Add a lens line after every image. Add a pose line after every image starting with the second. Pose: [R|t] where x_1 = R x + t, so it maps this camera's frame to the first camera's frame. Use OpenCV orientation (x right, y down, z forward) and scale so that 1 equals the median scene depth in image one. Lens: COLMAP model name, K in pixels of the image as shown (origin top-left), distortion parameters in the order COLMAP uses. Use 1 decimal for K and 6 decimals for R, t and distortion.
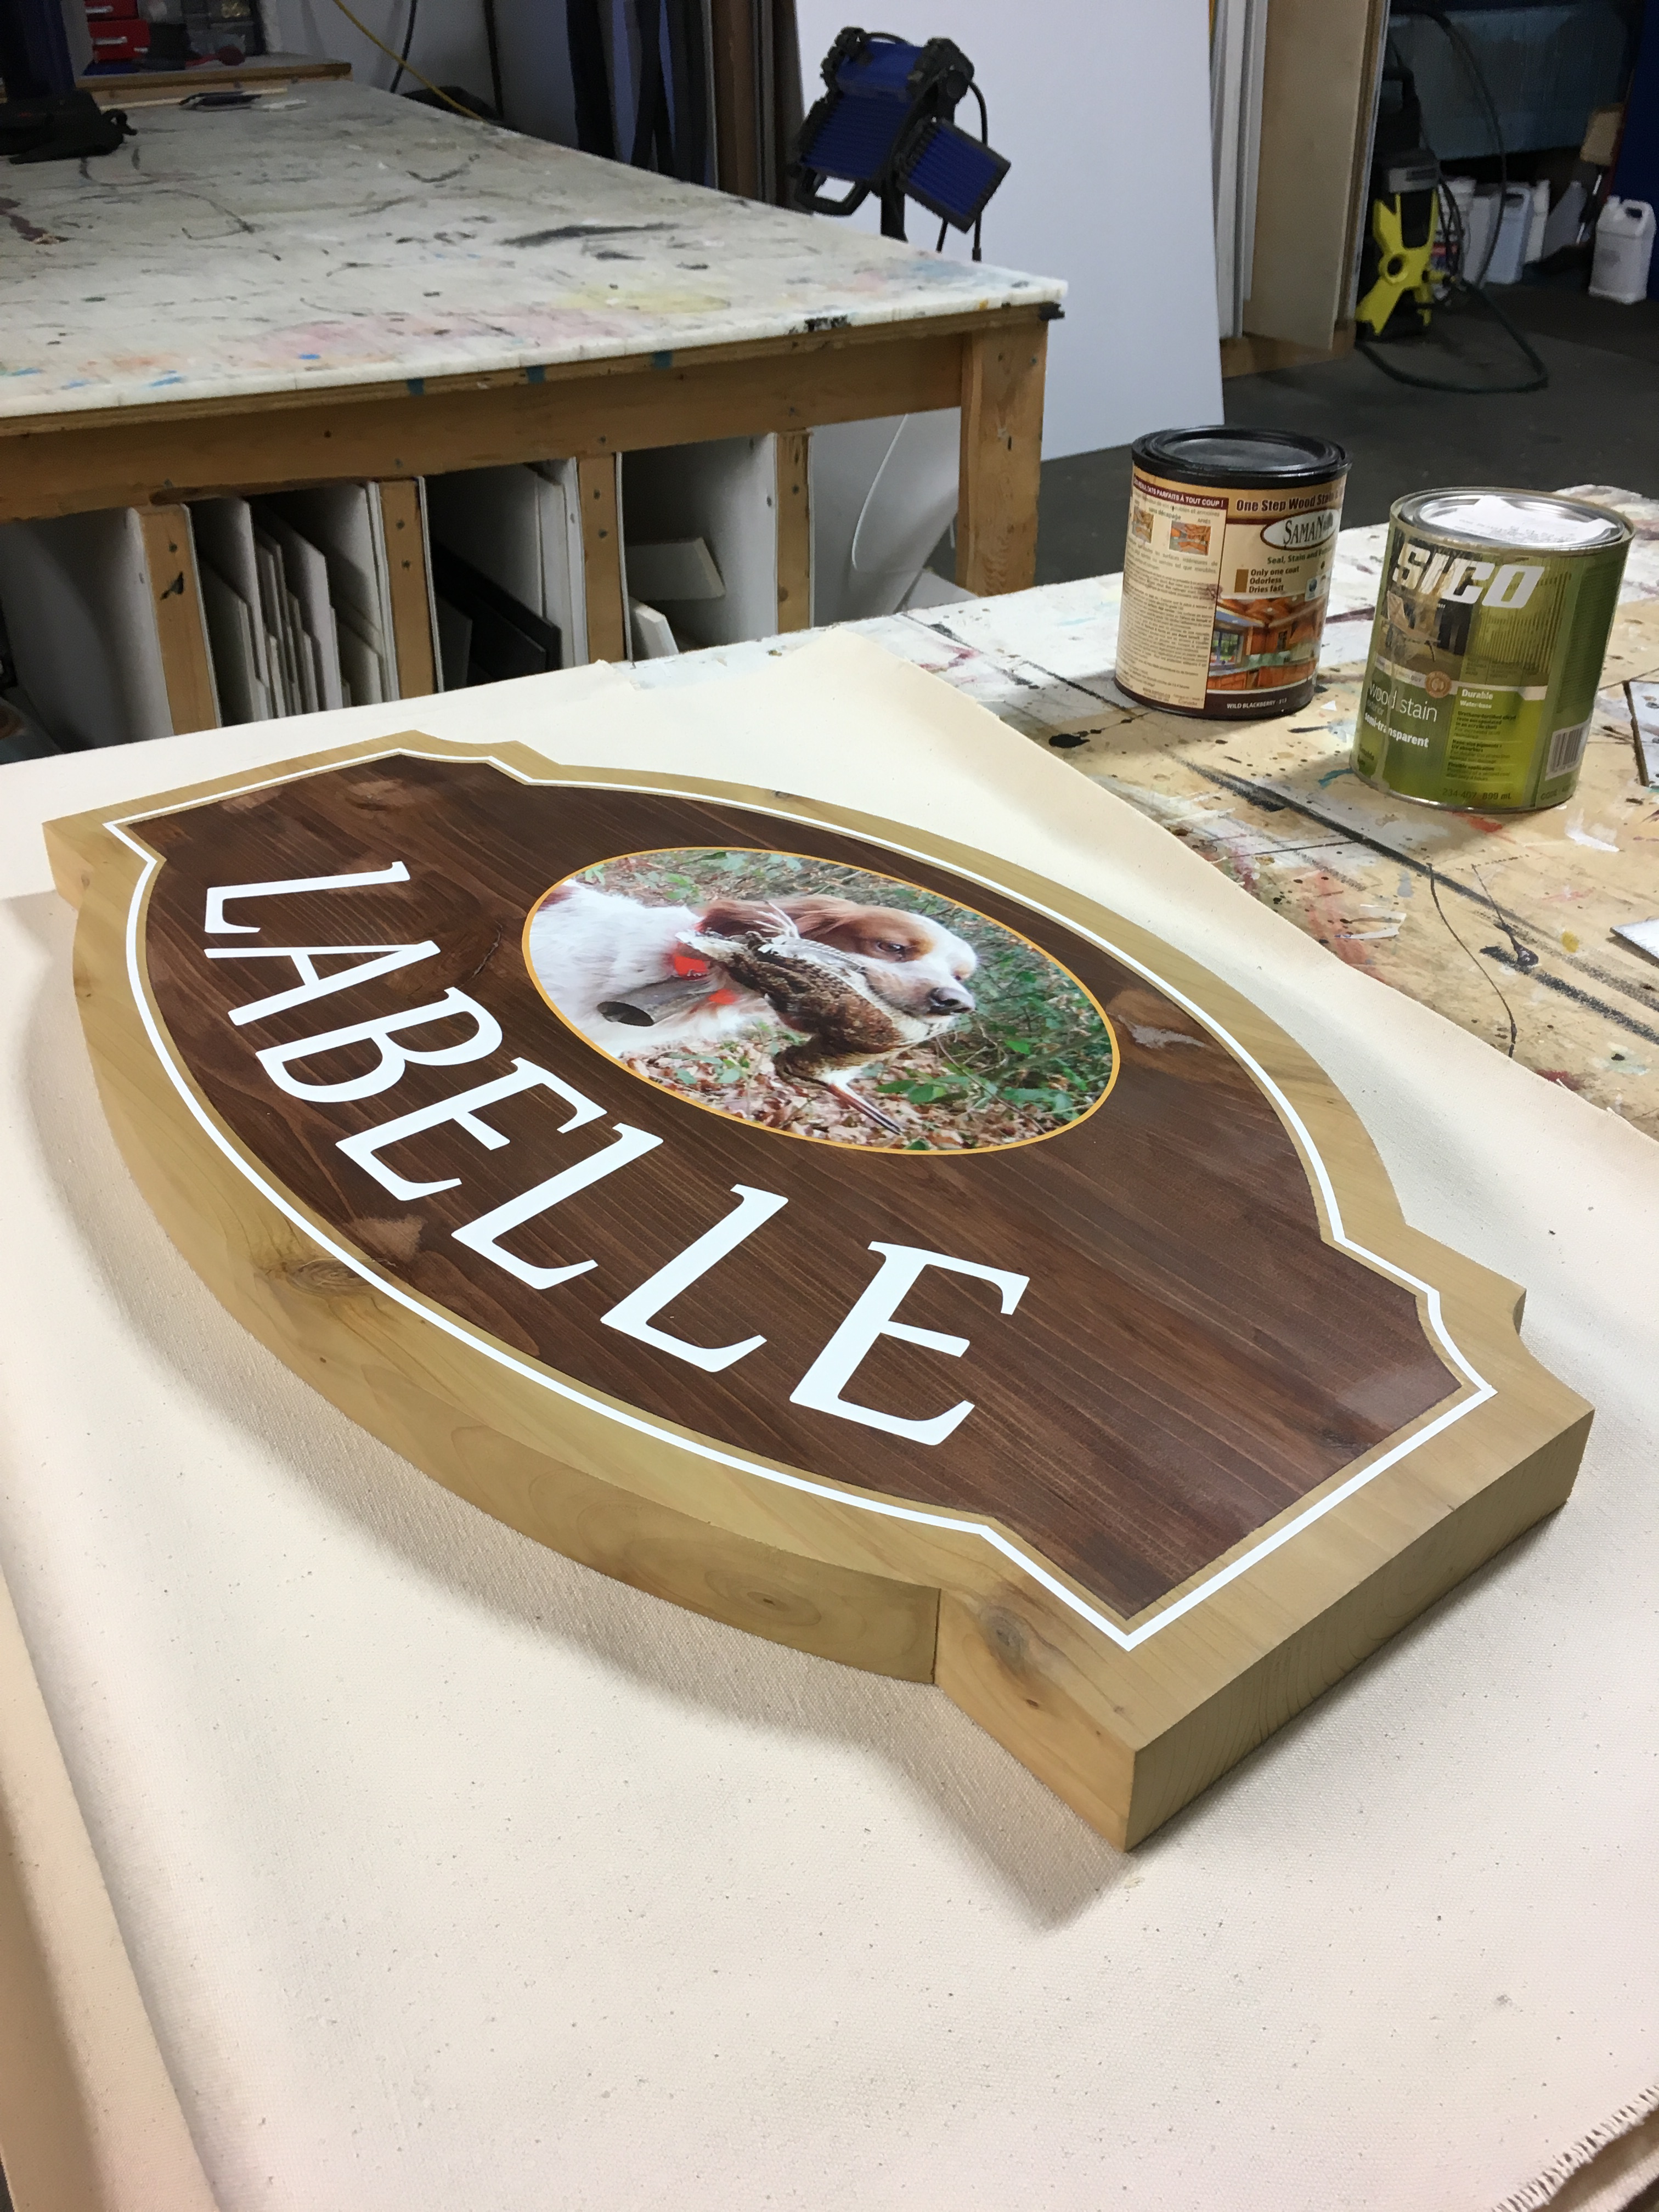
lens RADIAL K [[1895.2, 0, 834.5], [0, 1895.2, 1105.3], [0, 0, 1]] dist [0.058059, 0.004594]
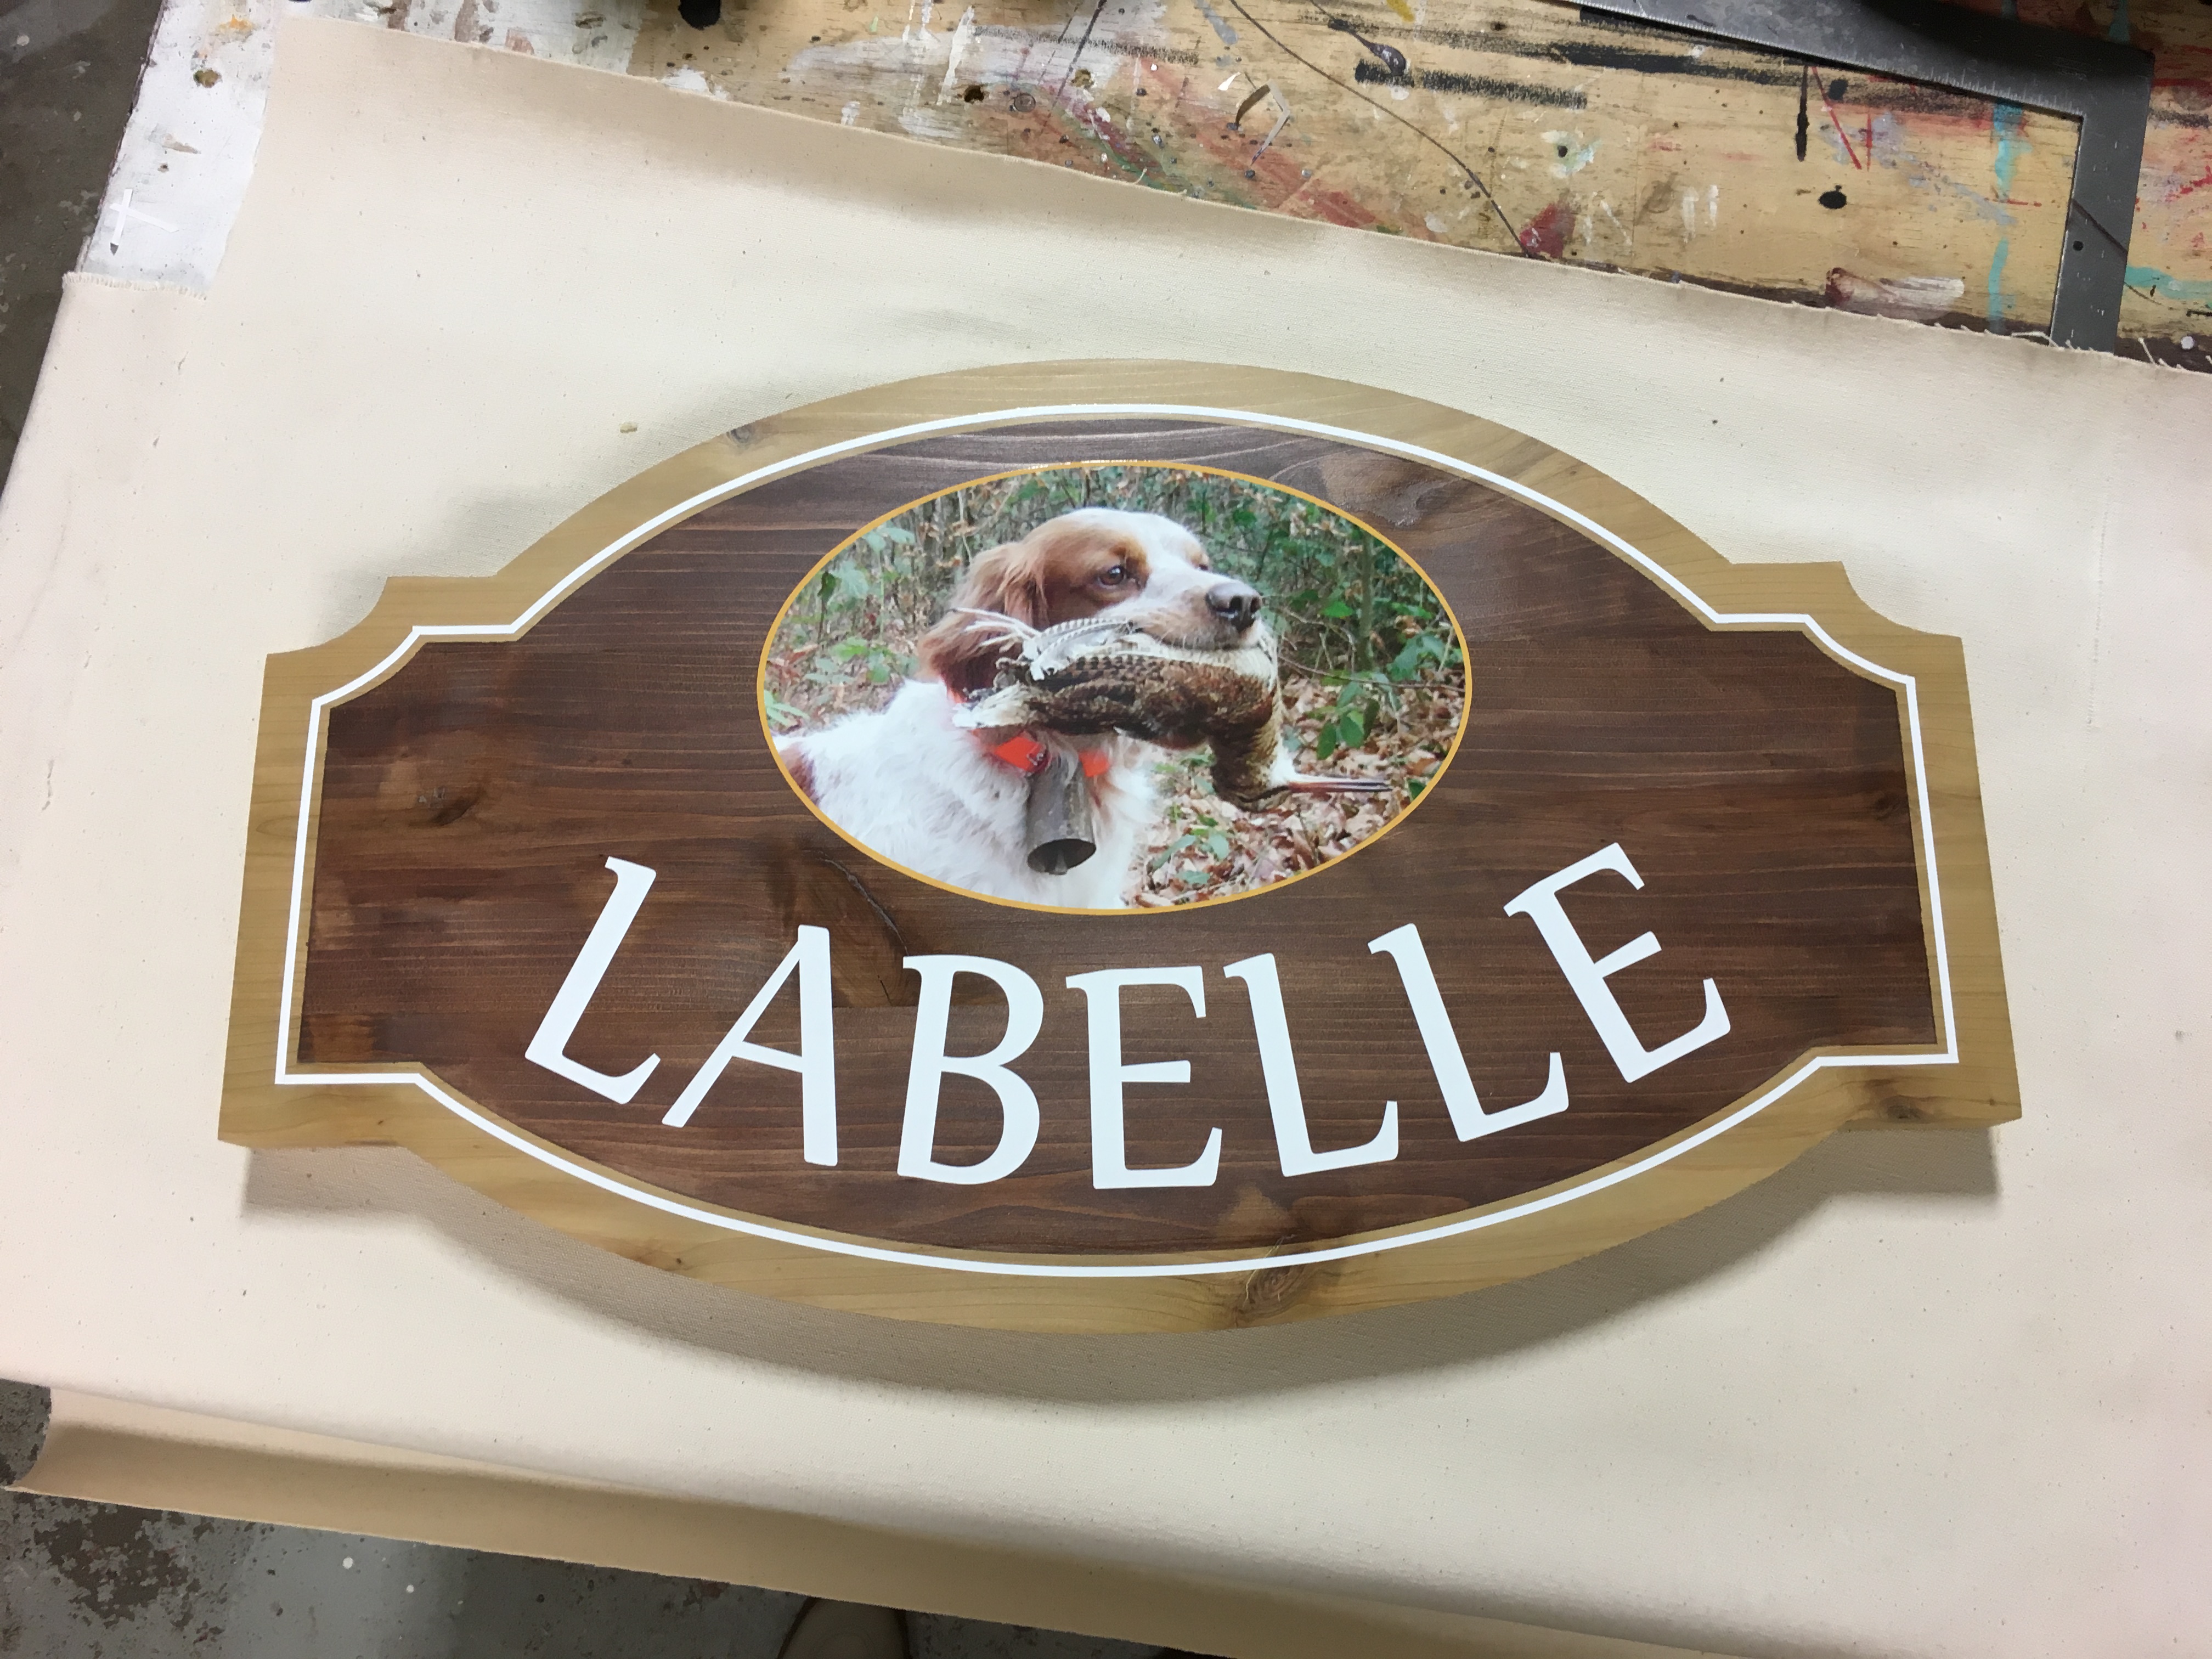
lens RADIAL K [[1895.2, 0, 1106.5], [0, 1895.2, 828.0], [0, 0, 1]] dist [0.058059, 0.004594]
pose [[0.632321, -0.751511, 0.188153, -0.290420], [0.416365, 0.534476, 0.735510, -0.837418], [-0.653307, -0.386739, 0.650863, 0.346919]]
